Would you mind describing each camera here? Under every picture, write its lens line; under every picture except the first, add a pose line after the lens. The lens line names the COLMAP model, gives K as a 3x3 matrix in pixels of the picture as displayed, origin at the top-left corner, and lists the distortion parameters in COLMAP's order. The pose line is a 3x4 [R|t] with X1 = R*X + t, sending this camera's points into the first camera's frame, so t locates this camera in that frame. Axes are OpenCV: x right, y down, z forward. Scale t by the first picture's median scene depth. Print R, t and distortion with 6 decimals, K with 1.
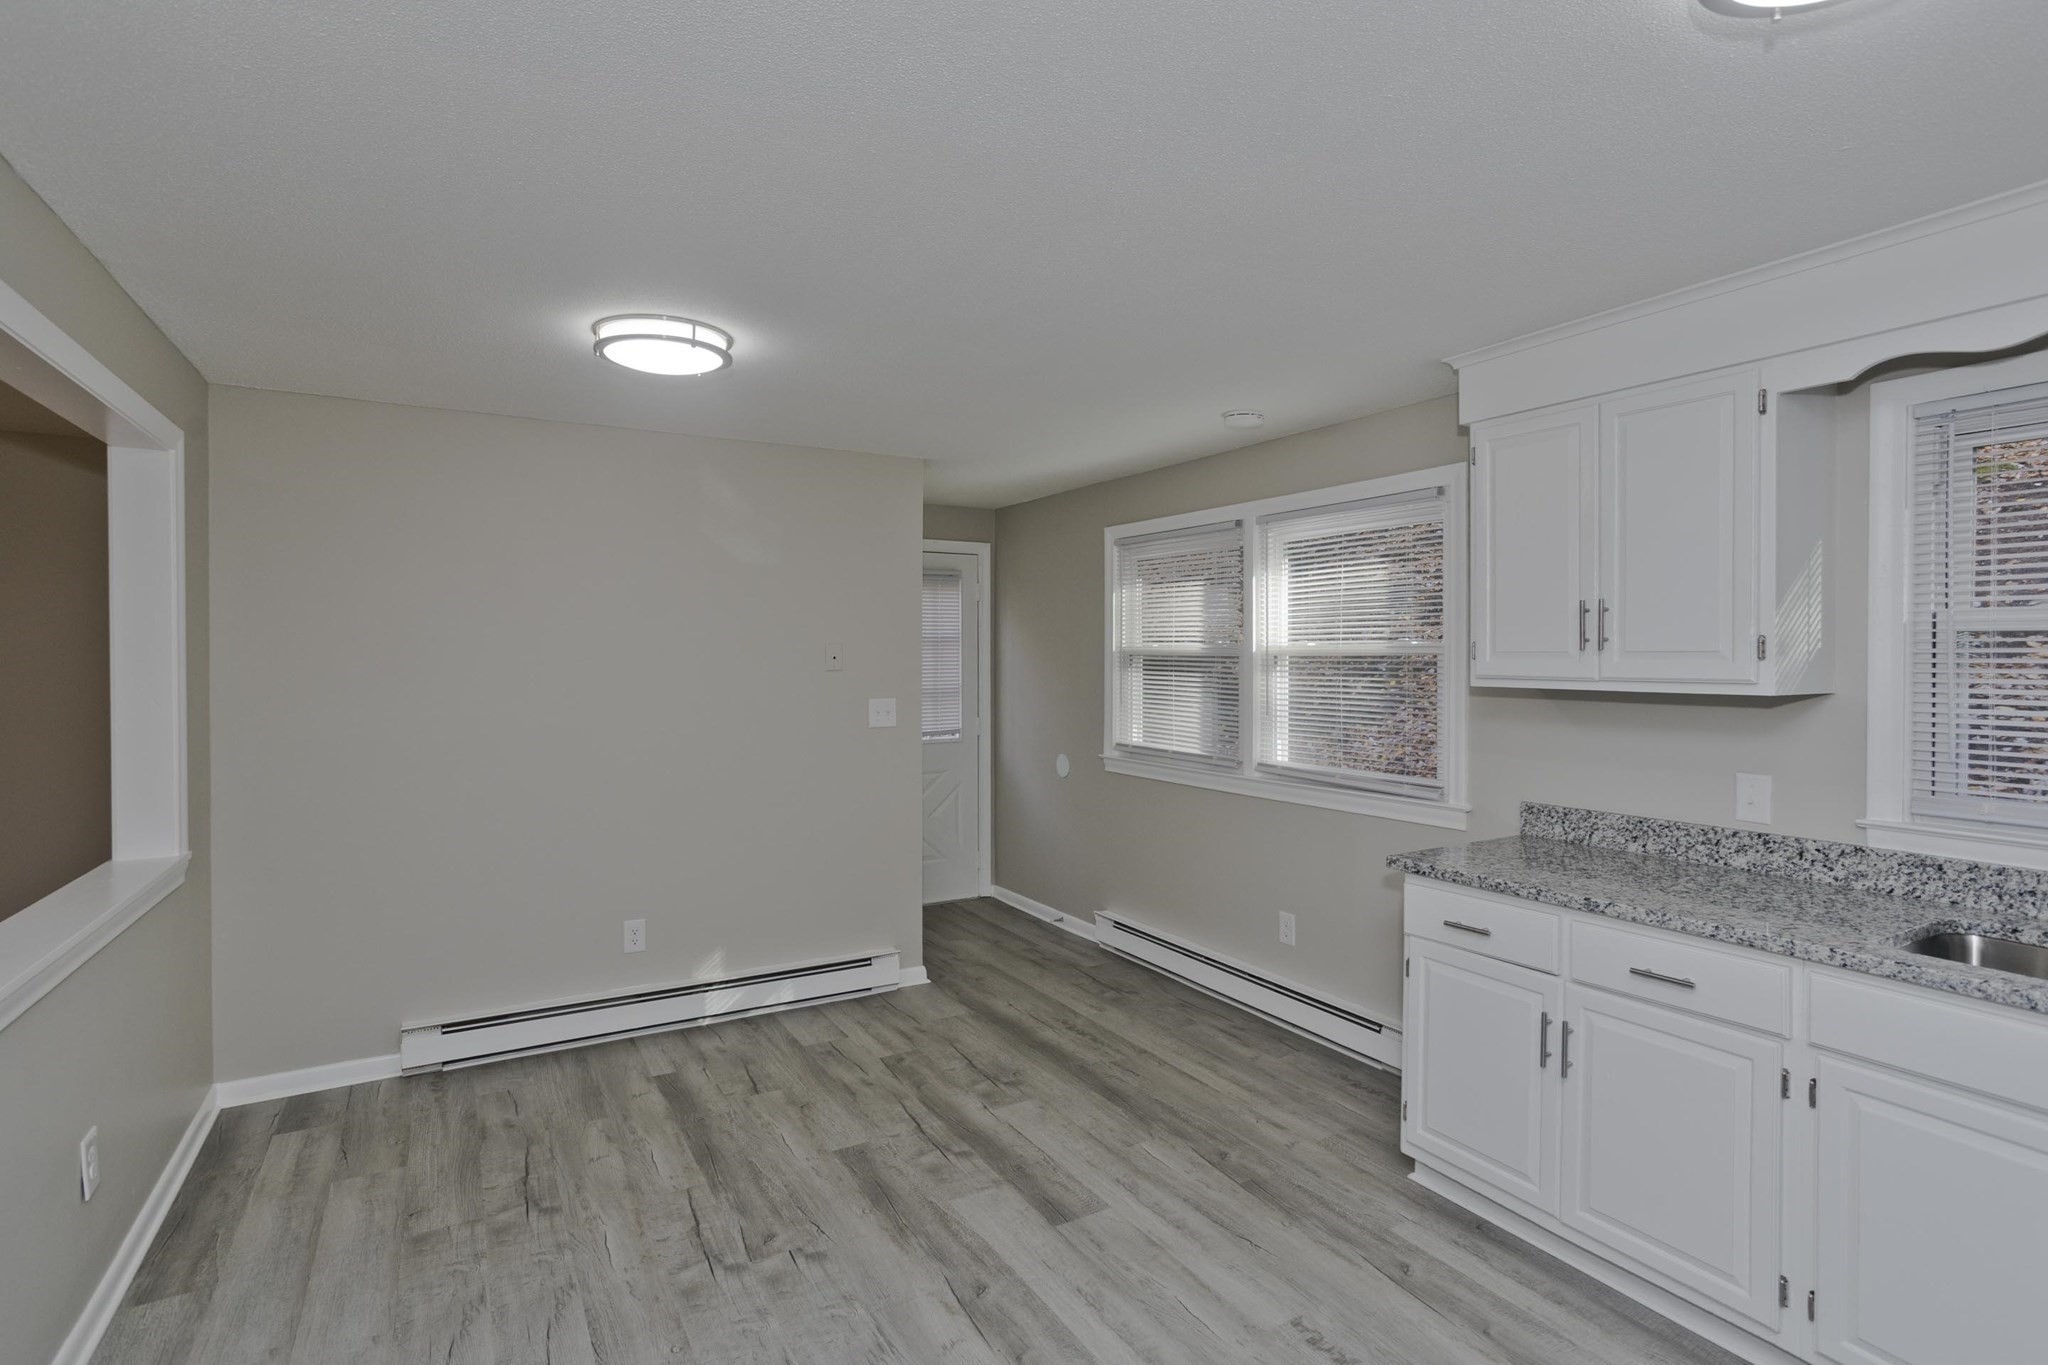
lens RADIAL K [[994.7, 0, 1030.1], [0, 994.7, 658.7], [0, 0, 1]] dist [-0.047308, 0.028365]
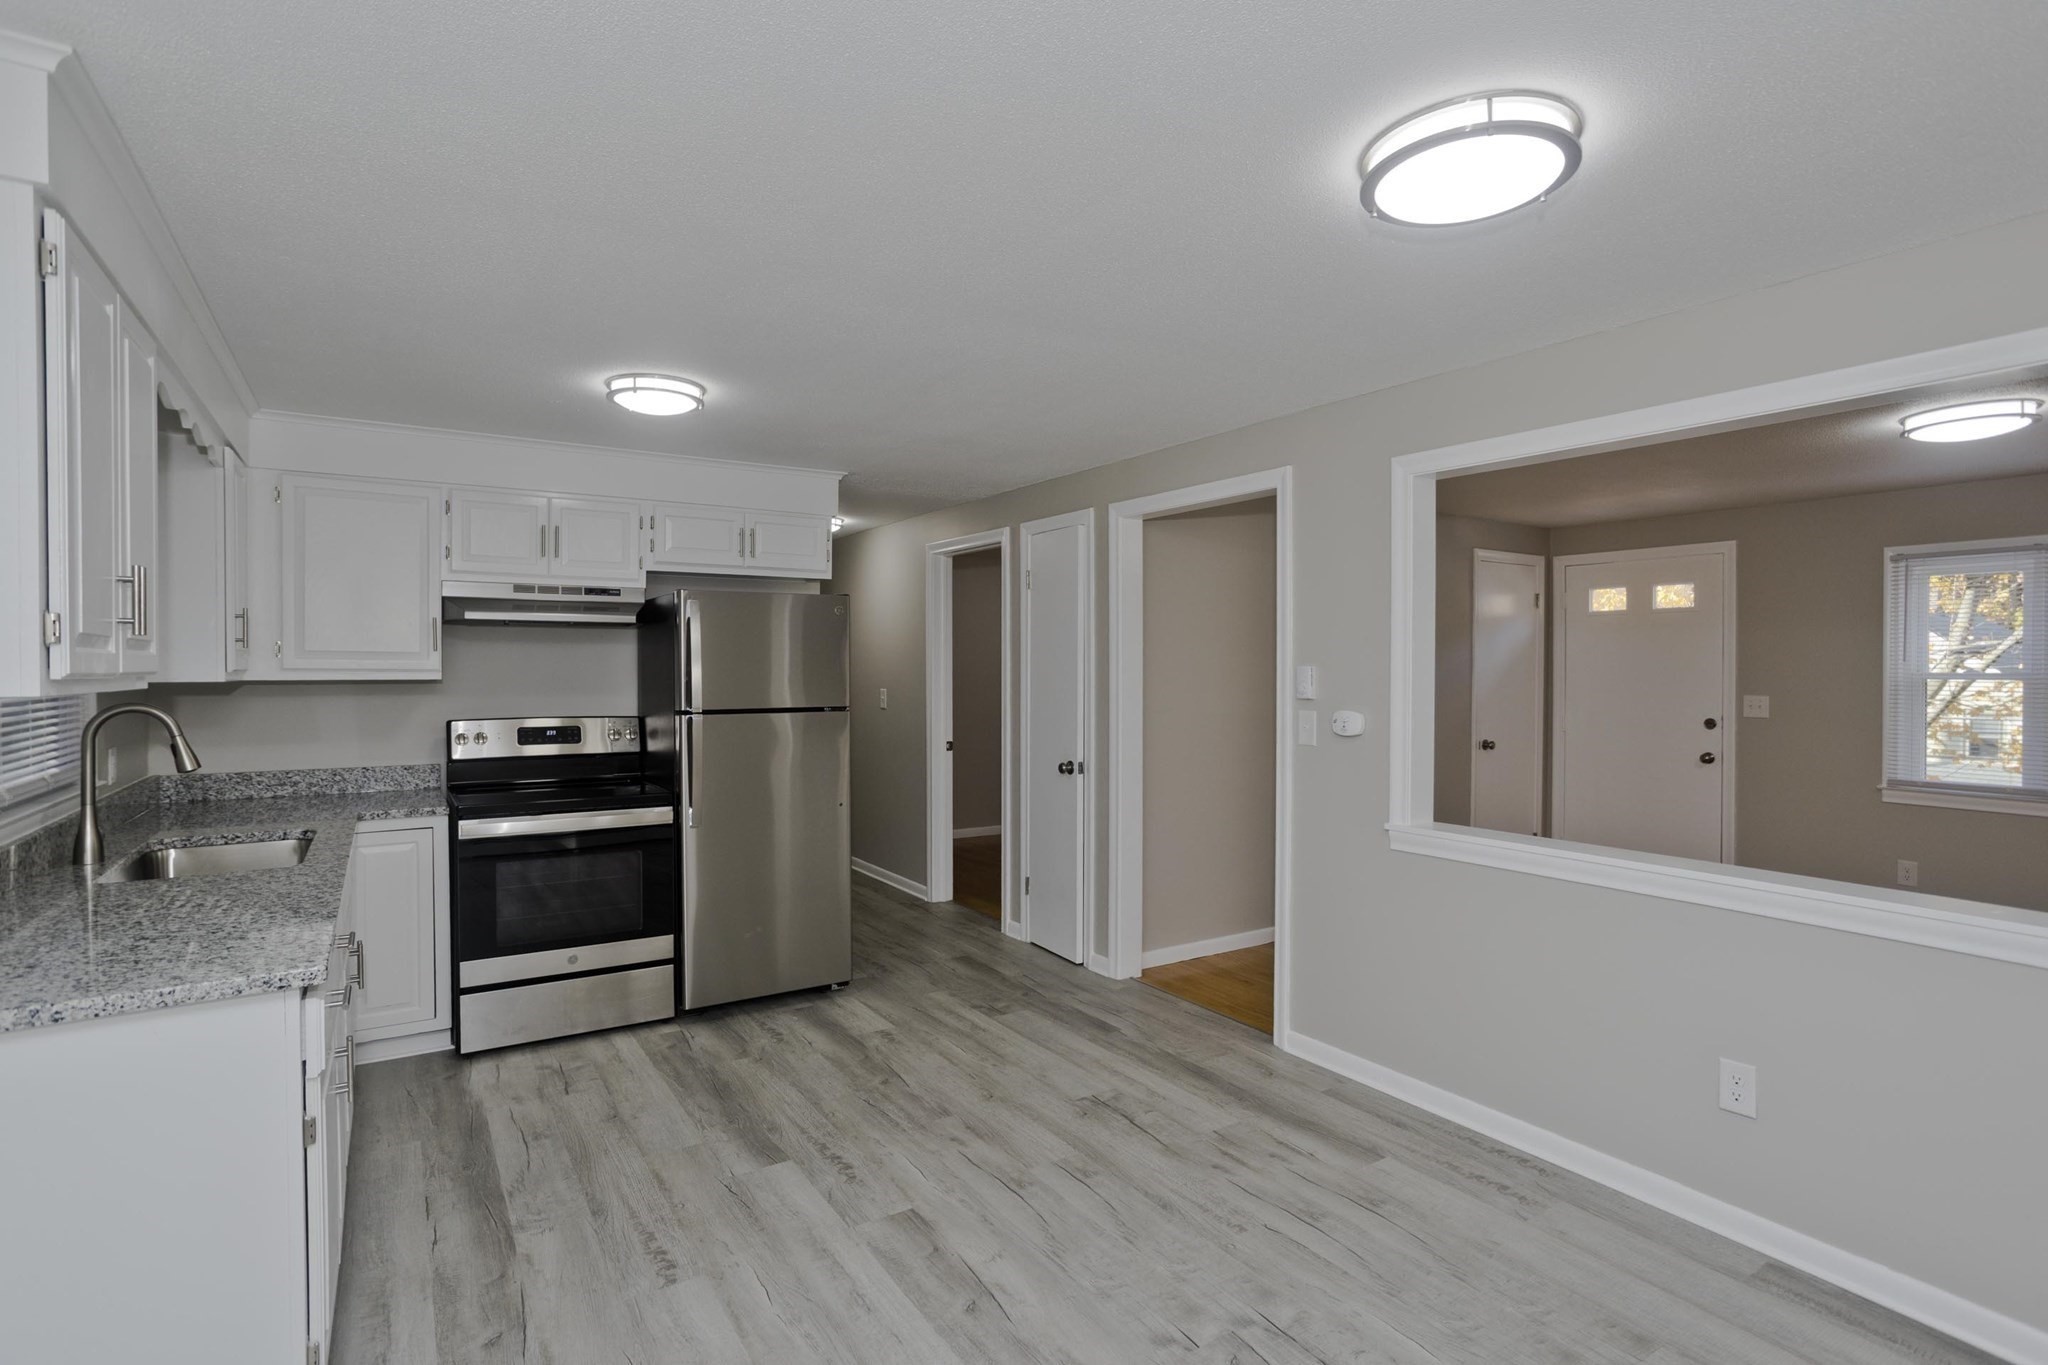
lens RADIAL K [[1000.9, 0, 1024.0], [0, 1000.9, 682.5], [0, 0, 1]] dist [-0.046874, 0.030611]
pose [[-0.999290, -0.000728, -0.037675, -0.050170], [-0.001450, 0.999816, 0.019145, 0.009293], [0.037654, 0.019186, -0.999107, 1.508759]]
